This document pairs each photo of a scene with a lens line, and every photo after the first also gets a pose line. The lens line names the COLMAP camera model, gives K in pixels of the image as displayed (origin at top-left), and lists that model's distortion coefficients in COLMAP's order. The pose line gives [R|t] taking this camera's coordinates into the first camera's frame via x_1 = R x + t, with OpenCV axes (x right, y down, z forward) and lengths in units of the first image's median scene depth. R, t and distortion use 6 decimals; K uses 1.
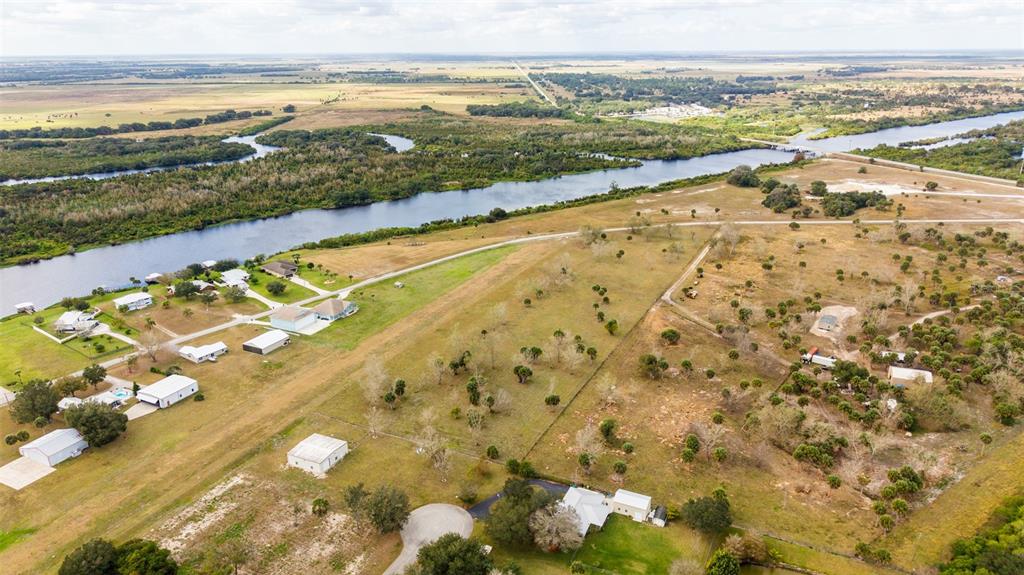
lens RADIAL K [[683.7, 0, 512.0], [0, 683.7, 287.5], [0, 0, 1]] dist [0.035282, -0.038032]
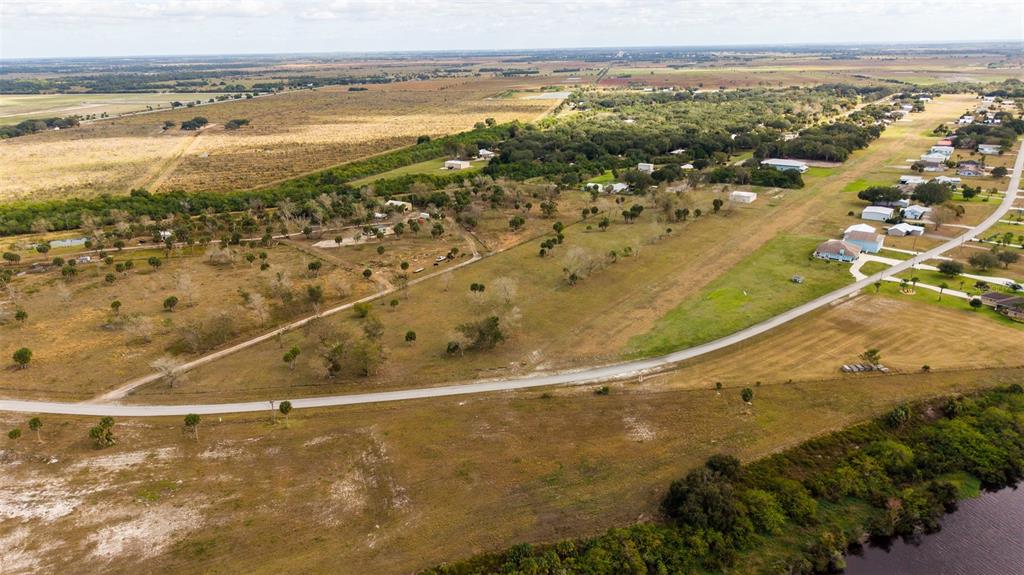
lens RADIAL K [[683.7, 0, 512.0], [0, 683.7, 287.5], [0, 0, 1]] dist [0.035282, -0.038032]
pose [[-0.984627, -0.035477, 0.171030, 0.013297], [0.079196, 0.782054, 0.618159, -0.407757], [-0.155685, 0.622201, -0.767221, 1.351937]]
